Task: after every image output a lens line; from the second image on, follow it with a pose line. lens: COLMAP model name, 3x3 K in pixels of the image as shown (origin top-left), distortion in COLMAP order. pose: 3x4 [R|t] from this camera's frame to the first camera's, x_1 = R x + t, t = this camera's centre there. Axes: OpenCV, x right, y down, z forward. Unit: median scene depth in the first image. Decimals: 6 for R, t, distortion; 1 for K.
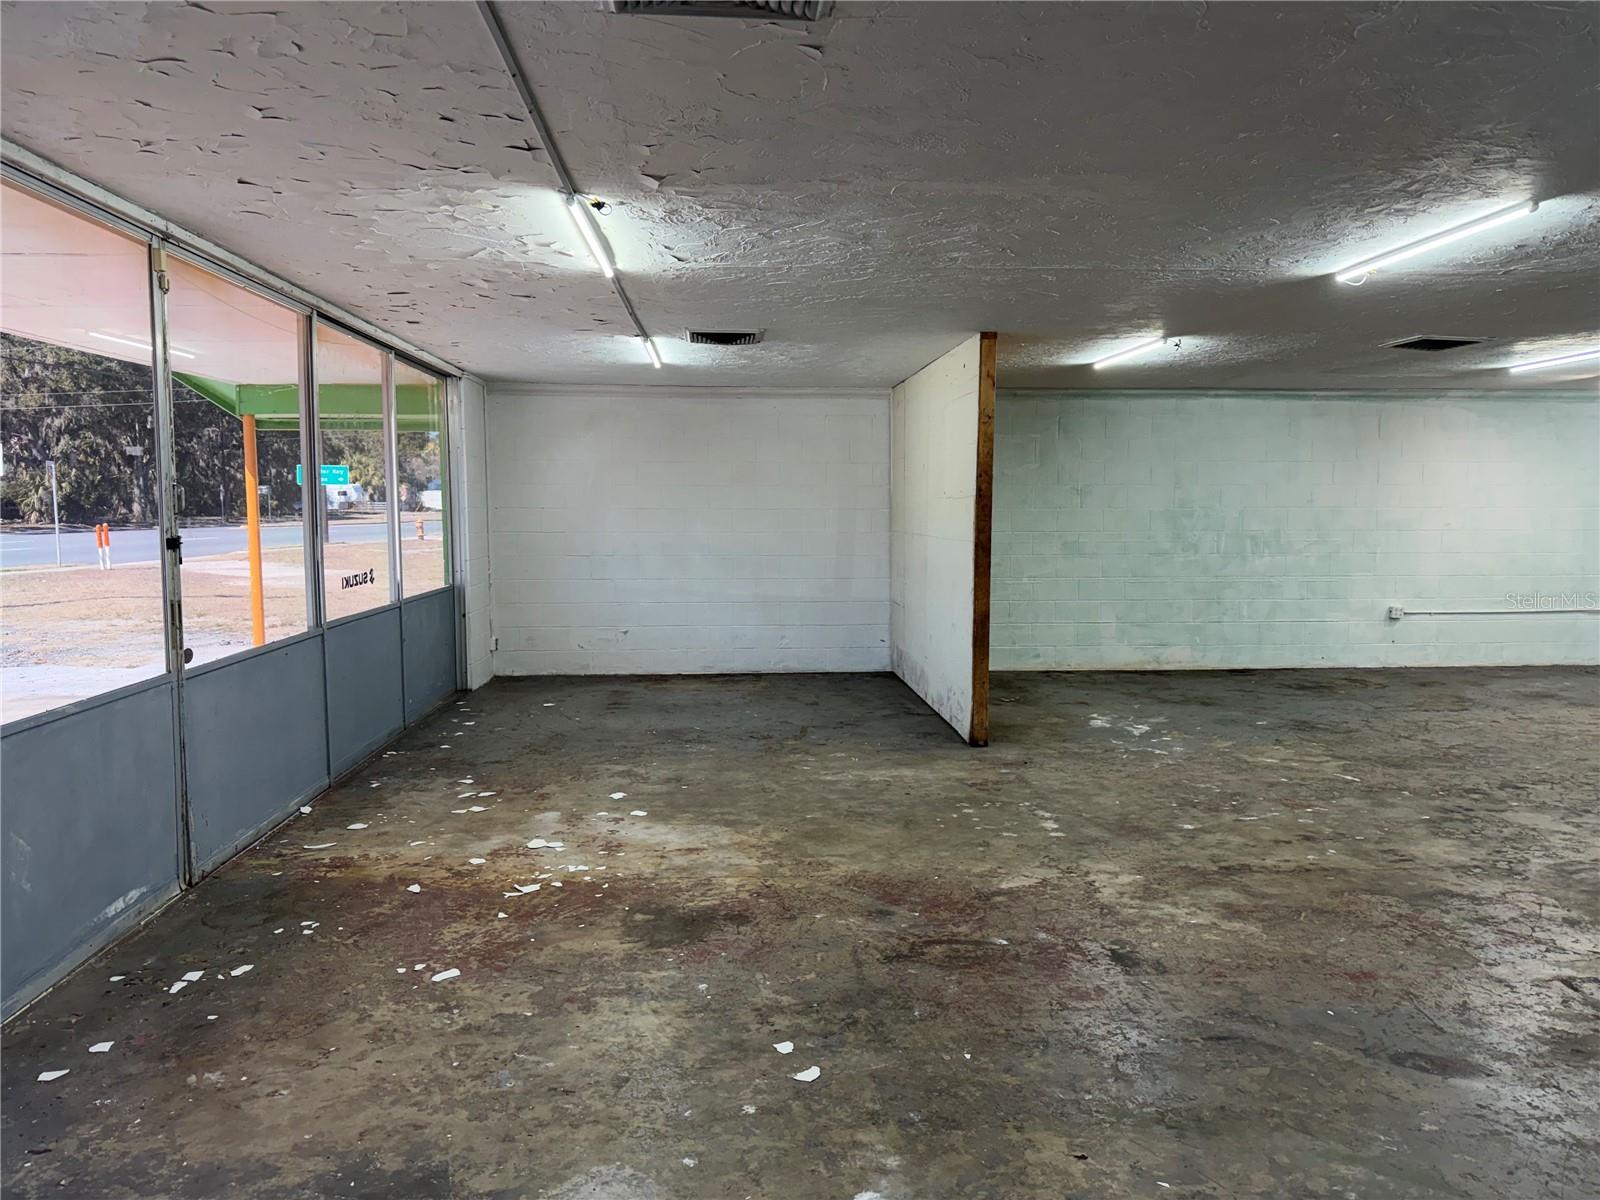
lens RADIAL K [[1112.5, 0, 800.0], [0, 1112.5, 600.0], [0, 0, 1]] dist [0.002277, -0.065417]
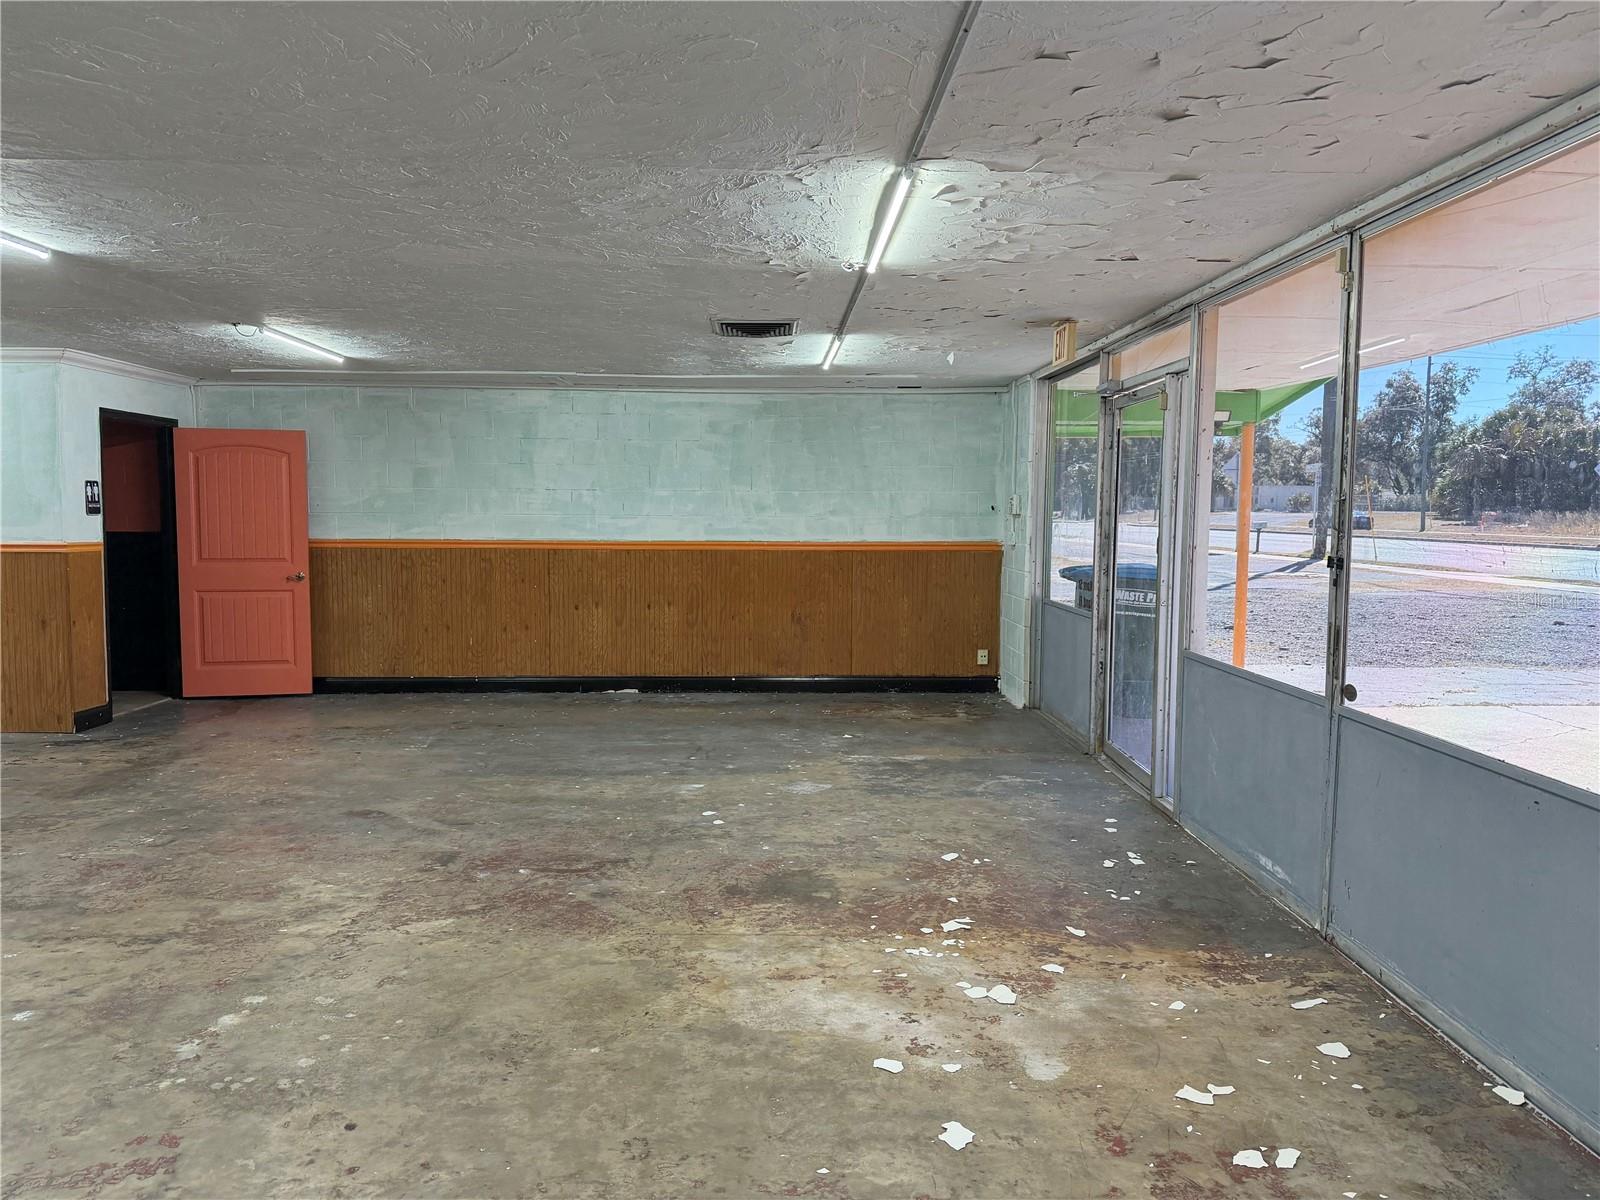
lens RADIAL K [[1149.6, 0, 829.4], [0, 1149.6, 659.1], [0, 0, 1]] dist [-0.004528, 0.003083]
pose [[-0.999801, -0.011830, 0.016042, -0.135225], [-0.008078, 0.976250, 0.216497, -0.154089], [-0.018223, 0.216324, -0.976151, 1.698616]]
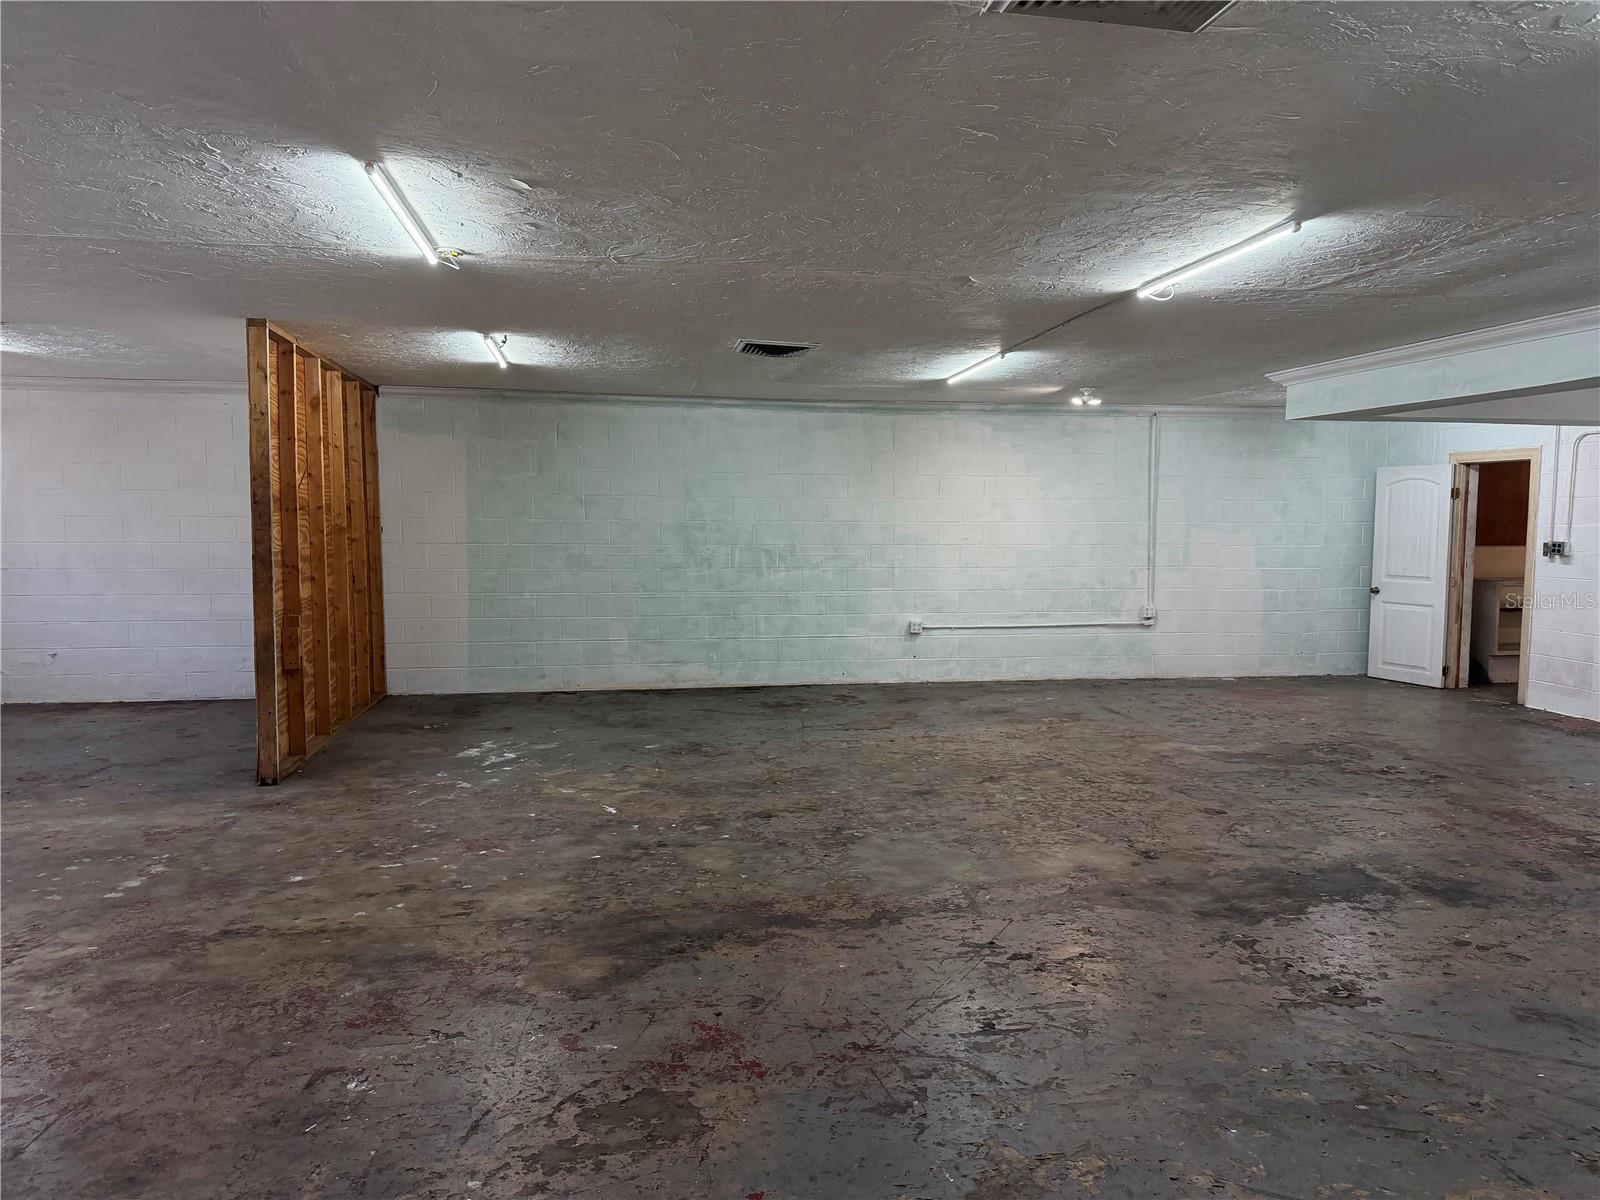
lens RADIAL K [[1115.9, 0, 860.1], [0, 1115.9, 603.5], [0, 0, 1]] dist [0.050243, -0.057428]
pose [[0.988204, -0.002668, 0.153119, 0.697974], [0.003492, 0.999981, -0.005114, -0.010730], [-0.153103, 0.005589, 0.988194, 0.041425]]
